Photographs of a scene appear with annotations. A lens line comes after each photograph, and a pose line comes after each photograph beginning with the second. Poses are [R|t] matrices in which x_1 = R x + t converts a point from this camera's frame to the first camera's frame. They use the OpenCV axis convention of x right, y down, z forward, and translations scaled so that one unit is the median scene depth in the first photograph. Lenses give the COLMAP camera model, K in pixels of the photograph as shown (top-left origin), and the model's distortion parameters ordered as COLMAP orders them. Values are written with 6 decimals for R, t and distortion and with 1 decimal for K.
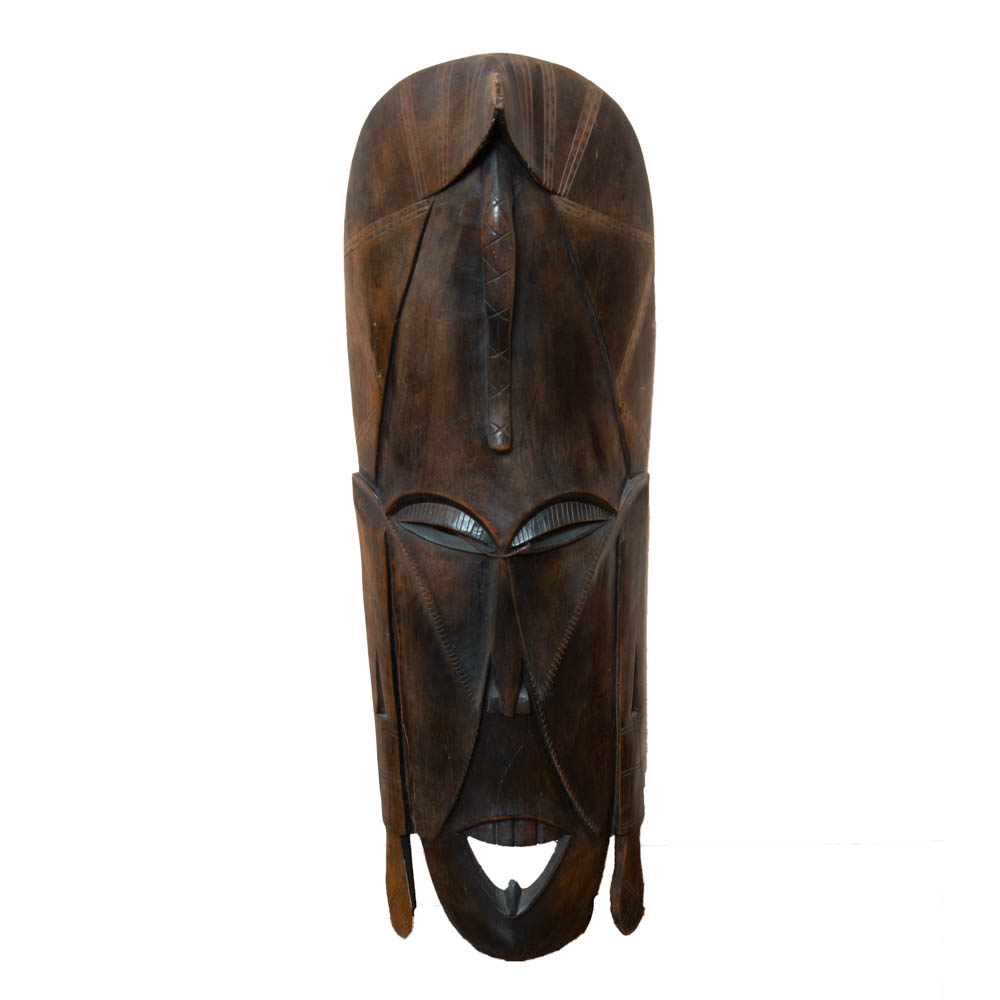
lens RADIAL K [[1534.1, 0, 523.0], [0, 1534.1, 583.5], [0, 0, 1]] dist [0.025002, 0.071730]
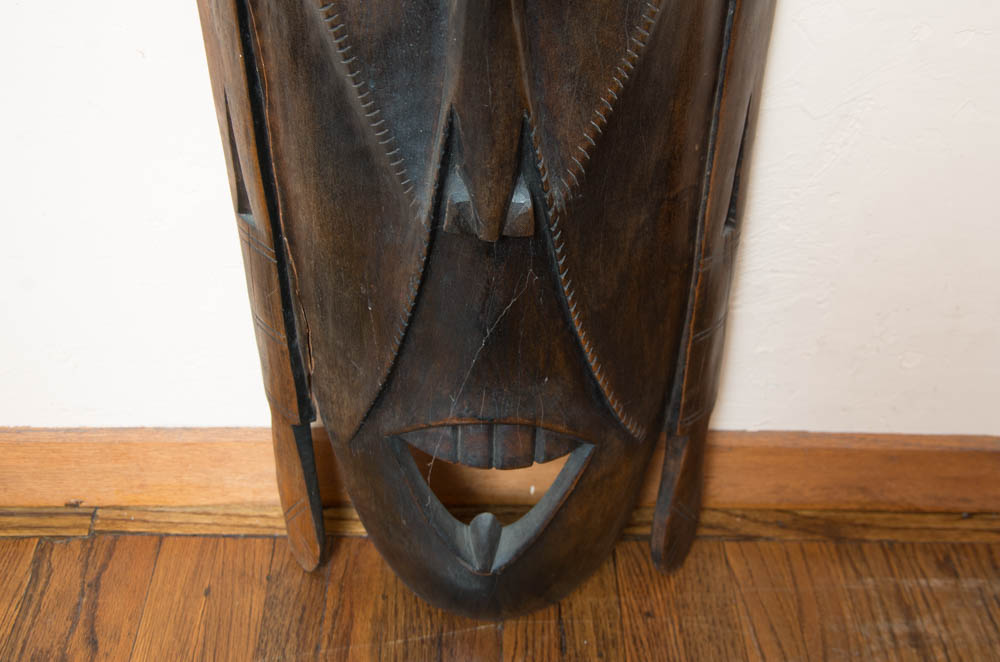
lens RADIAL K [[1161.6, 0, 500.0], [0, 1161.6, 331.0], [0, 0, 1]] dist [0.008372, 0.015692]
pose [[0.999379, 0.035193, 0.001742, -0.005422], [-0.034587, 0.970339, 0.239260, 0.028048], [0.006730, -0.239172, 0.970954, 0.657866]]
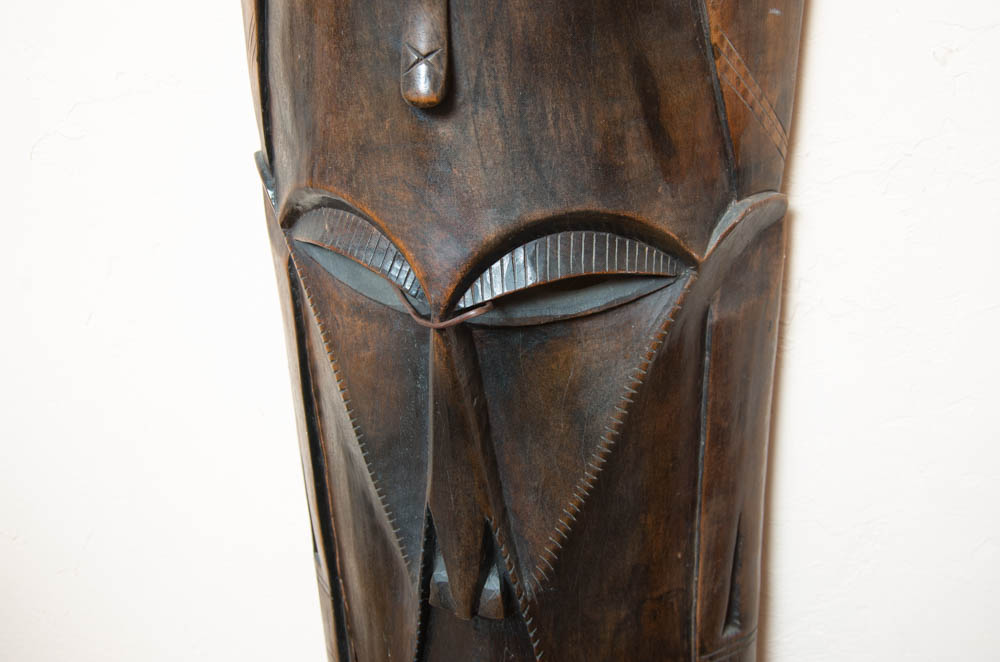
lens RADIAL K [[1161.6, 0, 500.0], [0, 1161.6, 331.0], [0, 0, 1]] dist [0.008372, 0.015692]
pose [[0.946908, 0.116529, -0.299645, 0.116487], [-0.112980, 0.993168, 0.029204, -0.028425], [0.301001, 0.006200, 0.953604, 0.623361]]
